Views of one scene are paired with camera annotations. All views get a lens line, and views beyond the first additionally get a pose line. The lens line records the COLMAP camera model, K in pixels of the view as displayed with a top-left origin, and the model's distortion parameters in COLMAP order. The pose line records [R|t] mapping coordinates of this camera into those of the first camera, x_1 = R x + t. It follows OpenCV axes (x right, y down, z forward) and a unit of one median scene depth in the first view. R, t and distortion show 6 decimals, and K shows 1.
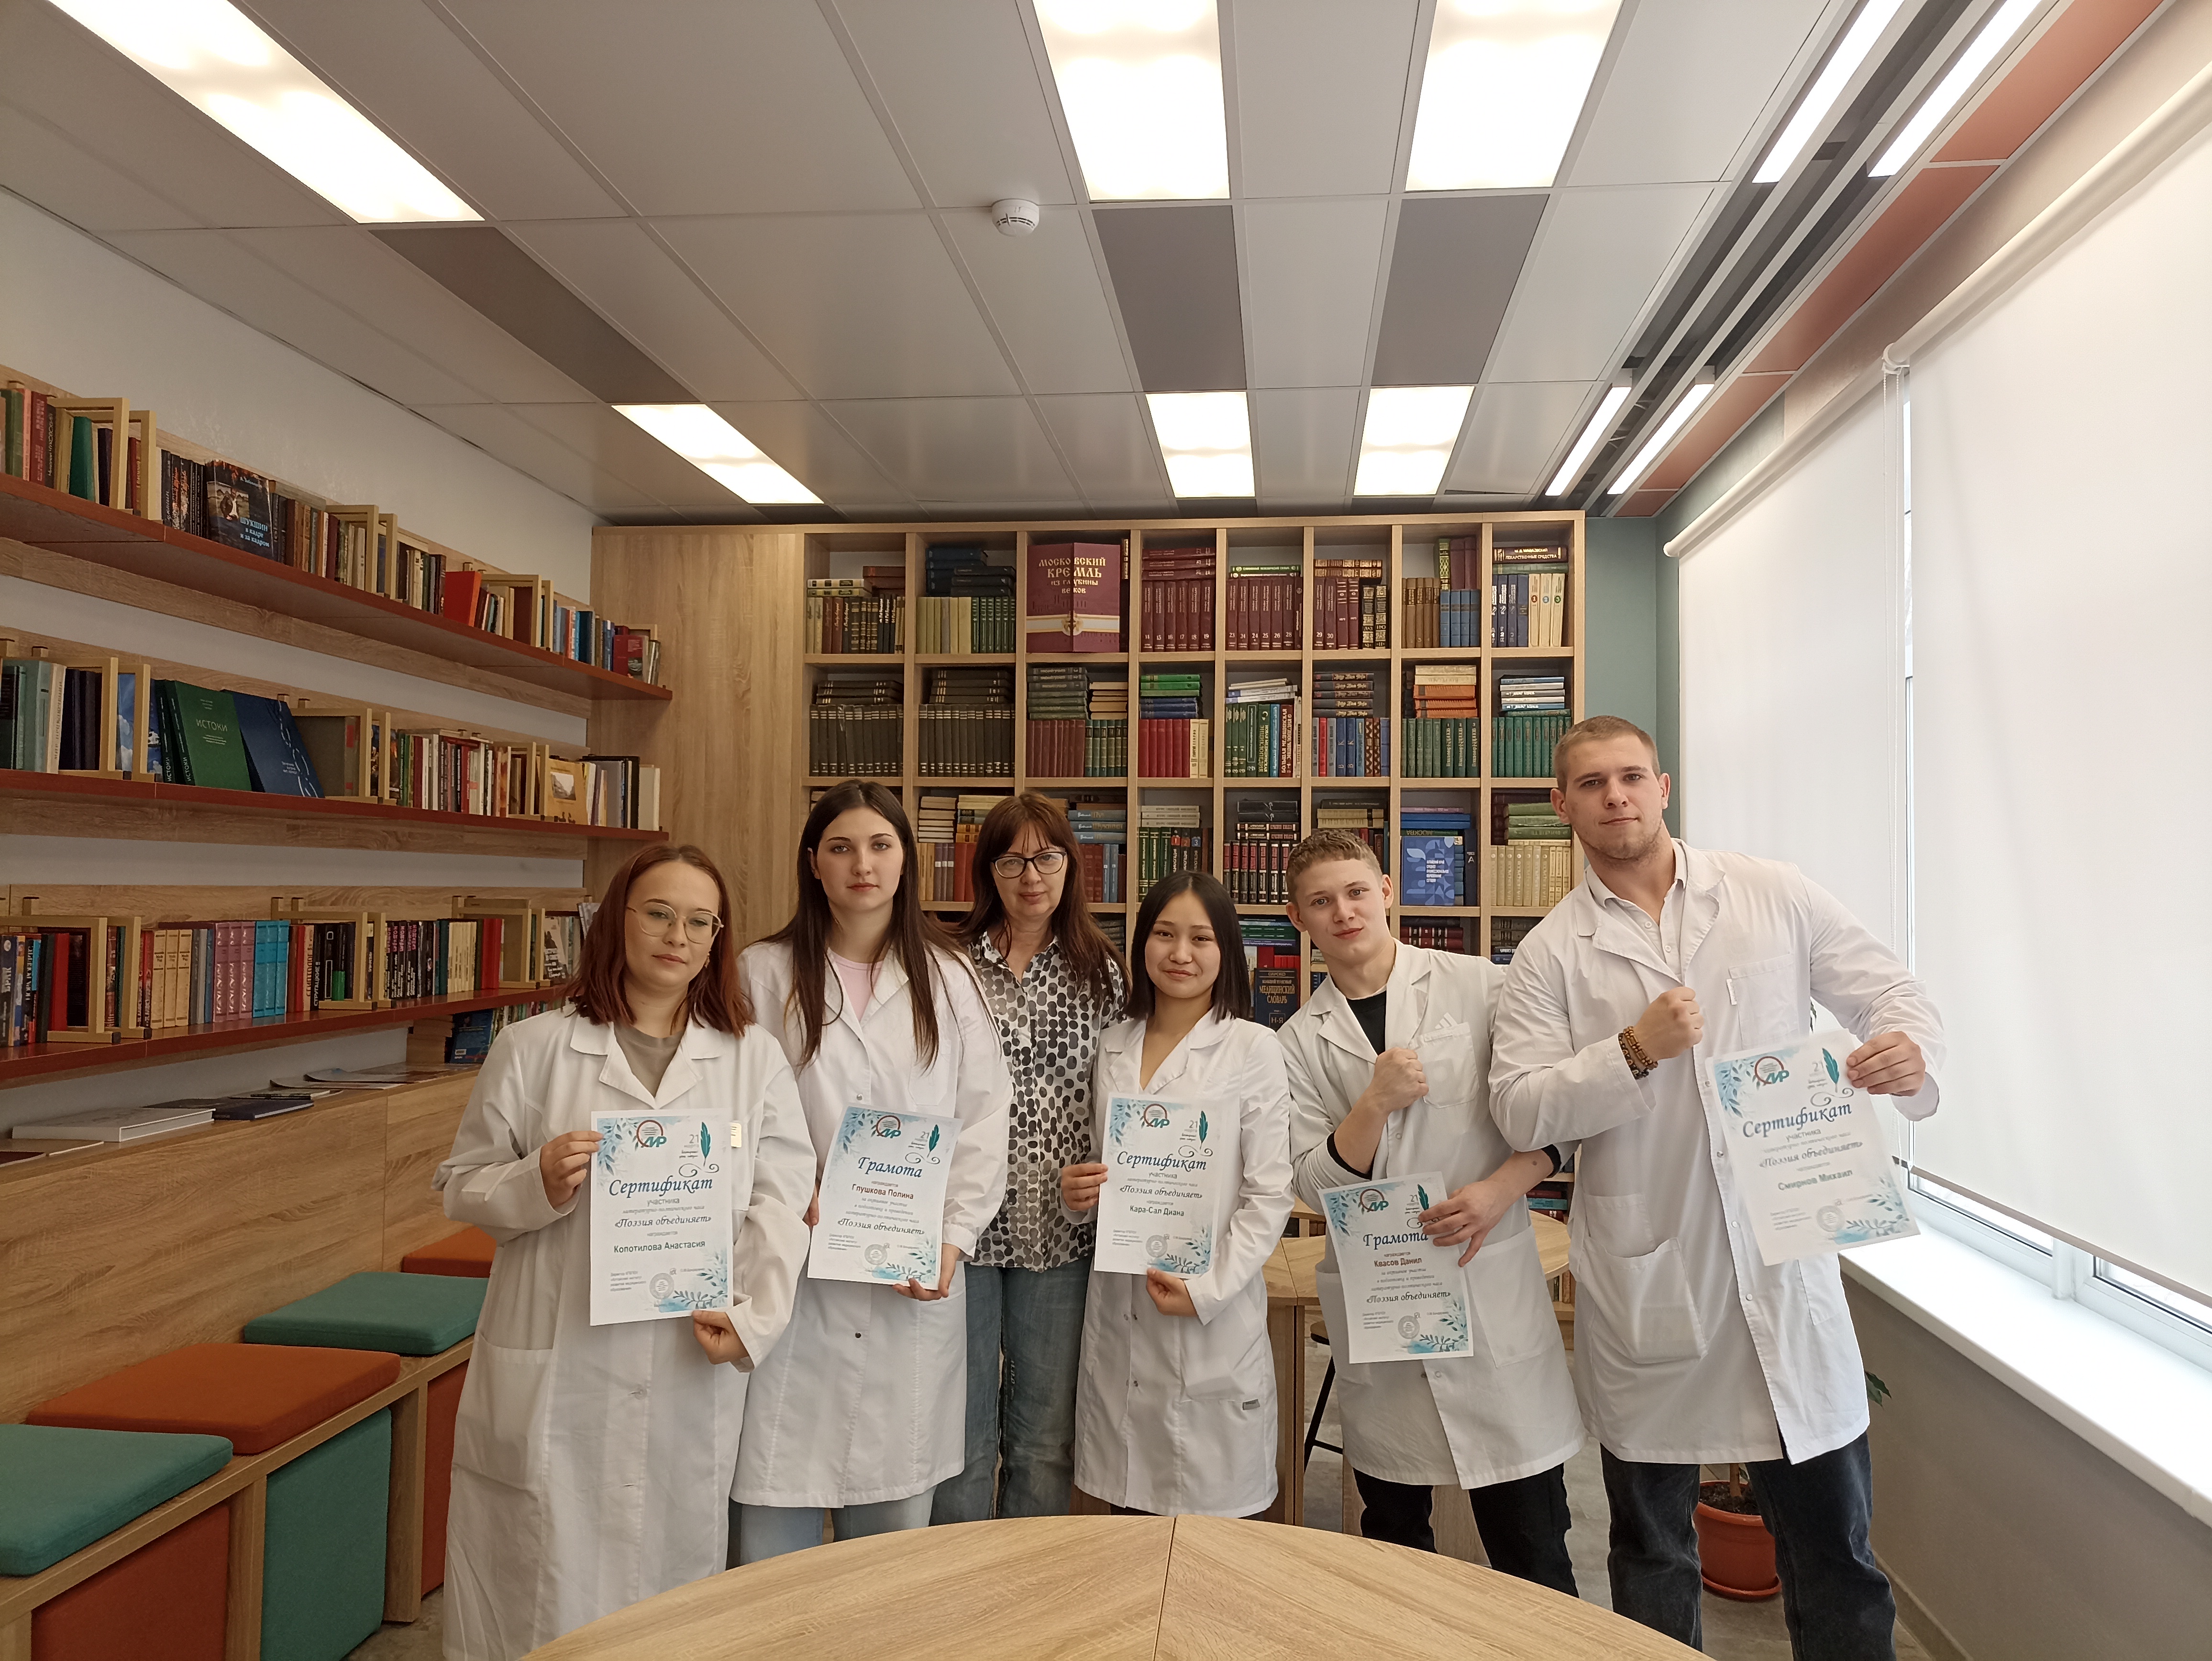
lens RADIAL K [[1642.1, 0, 1107.2], [0, 1642.1, 851.5], [0, 0, 1]] dist [0.036705, -0.039410]
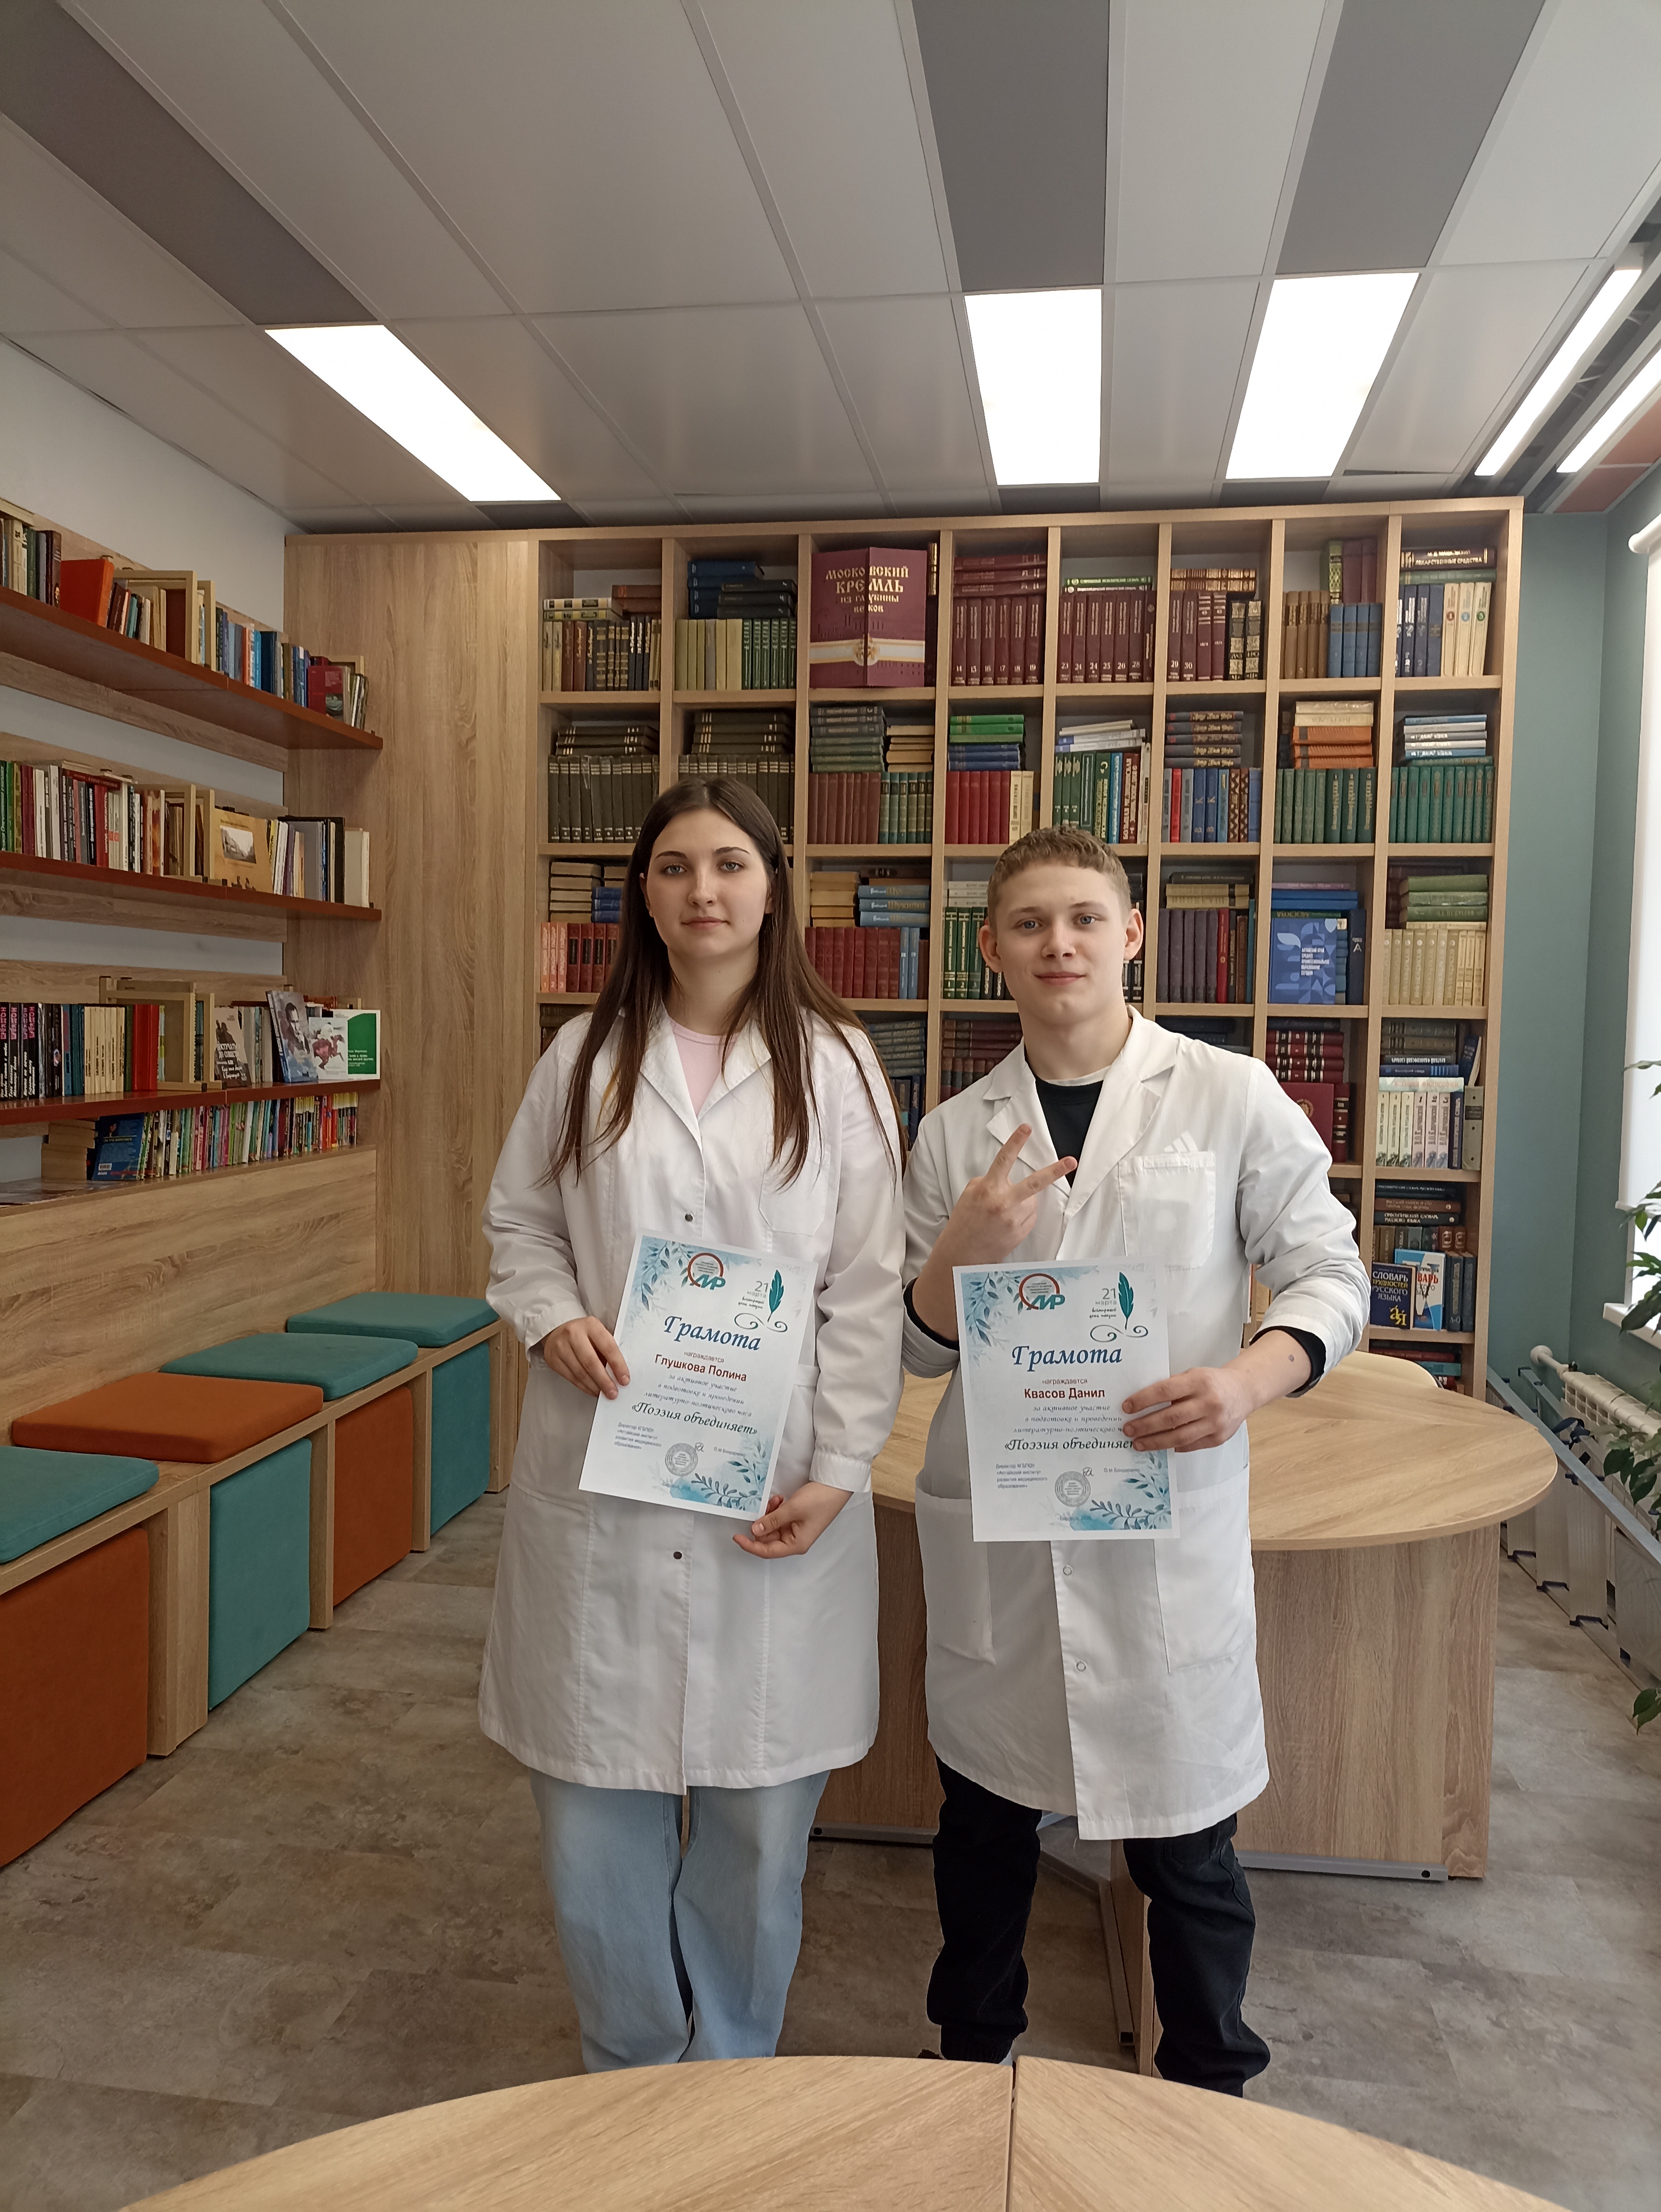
lens RADIAL K [[1642.1, 0, 833.6], [0, 1642.1, 1117.8], [0, 0, 1]] dist [0.036705, -0.039410]
pose [[0.998948, 0.011462, -0.044407, 0.001318], [-0.007687, 0.996414, 0.084256, 0.022372], [0.045213, -0.083826, 0.995454, 0.179190]]
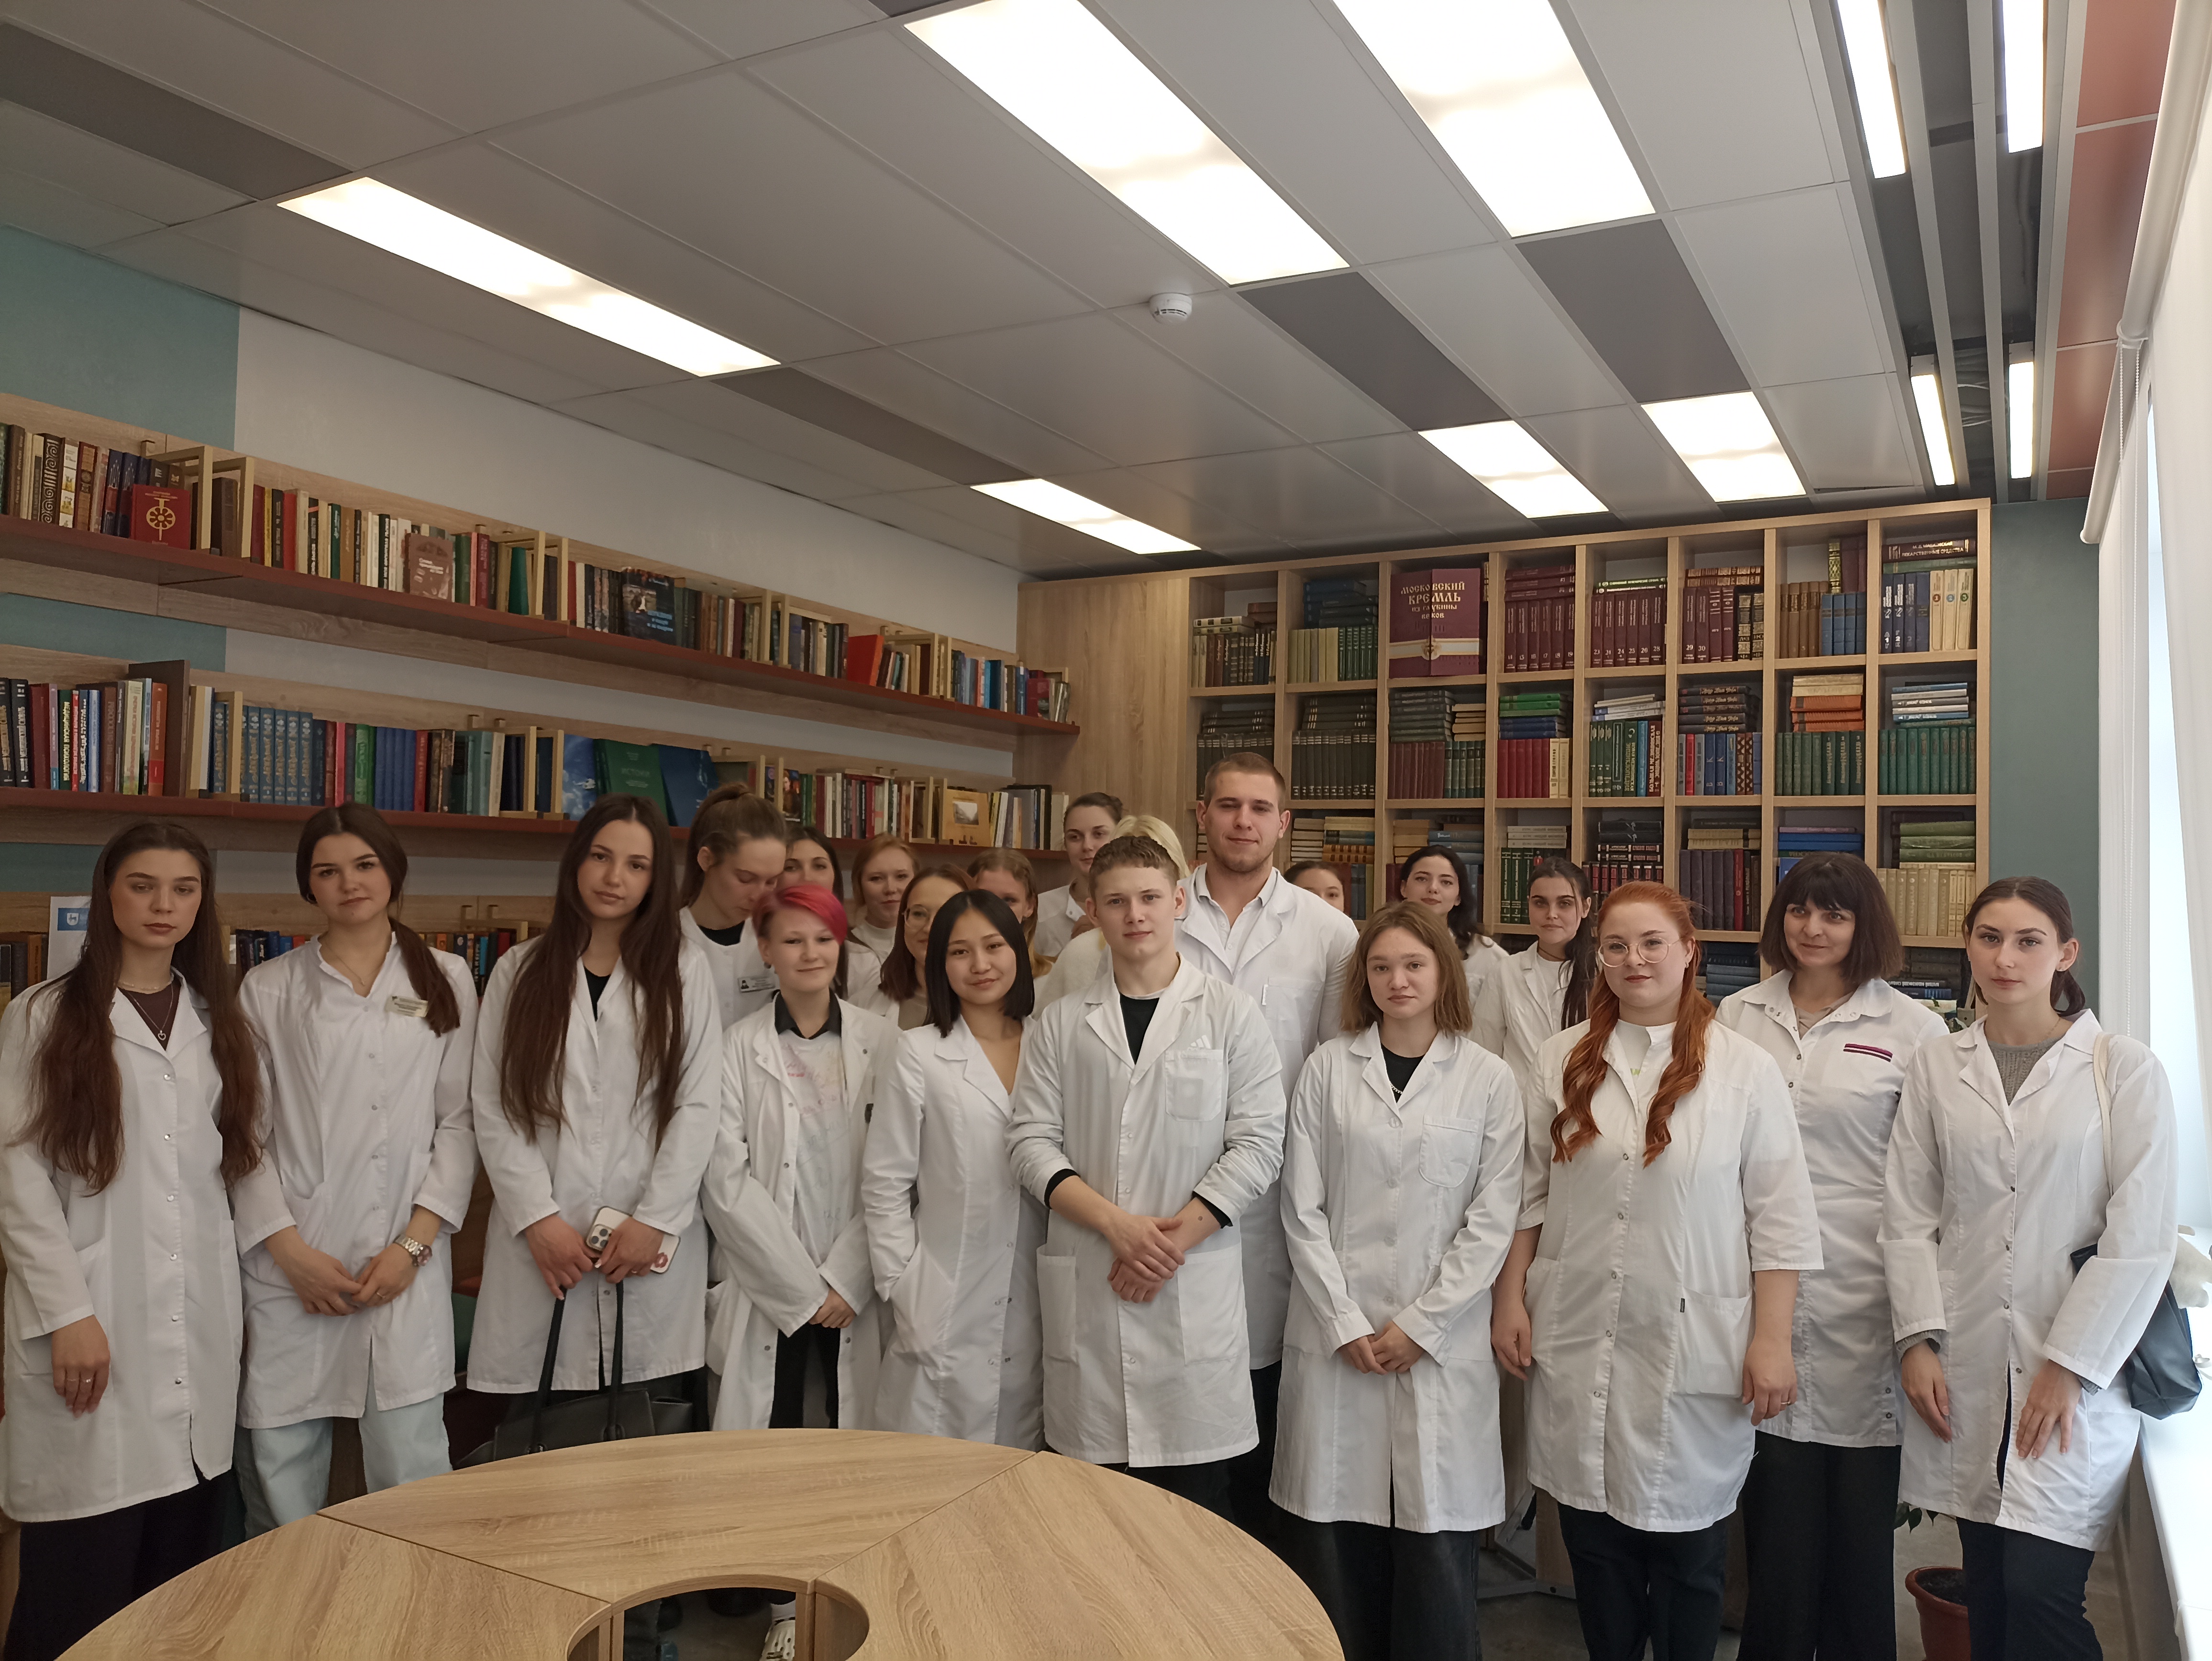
lens RADIAL K [[1642.1, 0, 1087.7], [0, 1642.1, 850.1], [0, 0, 1]] dist [0.036705, -0.039410]
pose [[0.919504, 0.001054, -0.393079, 0.189798], [-0.003793, 0.999974, -0.006191, -0.006471], [0.393062, 0.007184, 0.919484, -0.024052]]
